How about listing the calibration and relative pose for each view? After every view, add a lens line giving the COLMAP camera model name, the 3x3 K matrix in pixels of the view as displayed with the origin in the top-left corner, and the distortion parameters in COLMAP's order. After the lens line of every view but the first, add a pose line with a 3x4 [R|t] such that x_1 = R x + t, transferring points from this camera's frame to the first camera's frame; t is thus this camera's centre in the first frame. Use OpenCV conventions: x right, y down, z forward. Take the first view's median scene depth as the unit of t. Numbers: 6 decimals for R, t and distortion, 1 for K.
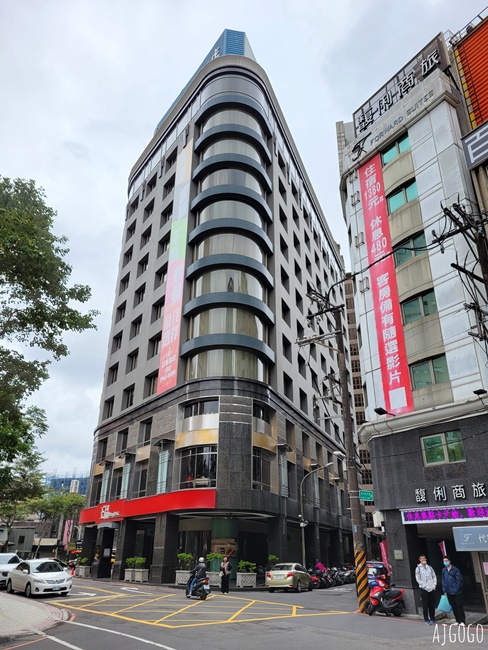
lens RADIAL K [[491.1, 0, 244.0], [0, 491.1, 325.0], [0, 0, 1]] dist [0.028218, 0.001243]
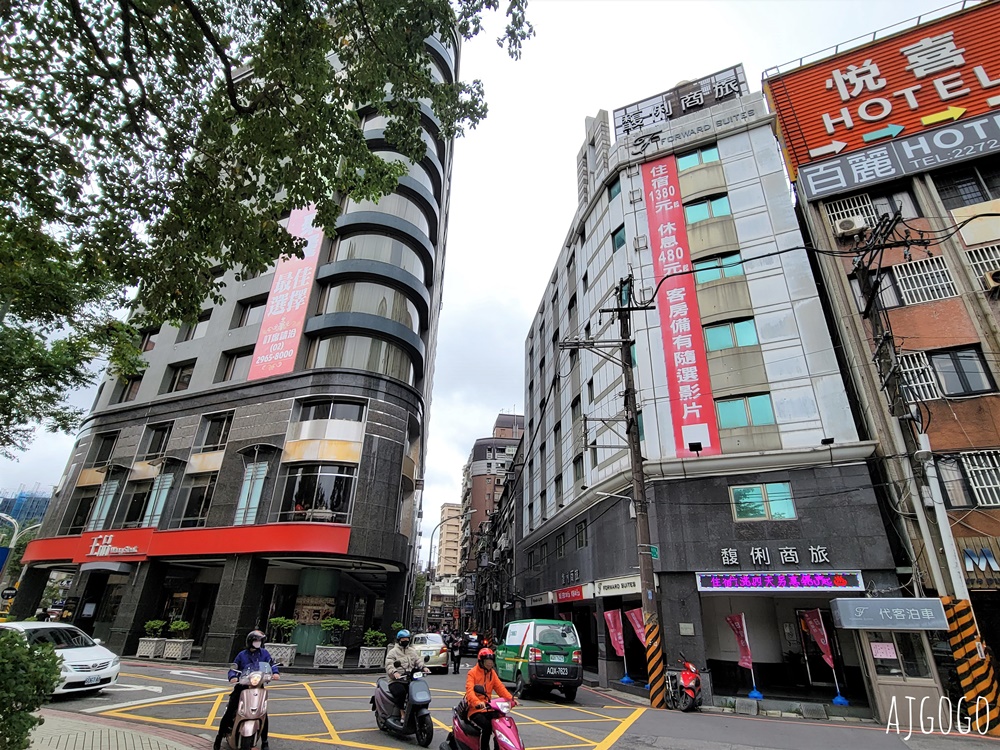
lens RADIAL K [[518.7, 0, 500.0], [0, 518.7, 375.0], [0, 0, 1]] dist [-0.005304, -0.000759]
pose [[0.859754, 0.233977, 0.453958, -0.293559], [-0.233201, 0.970659, -0.058632, 0.138951], [-0.454357, -0.055454, 0.889092, 0.312931]]
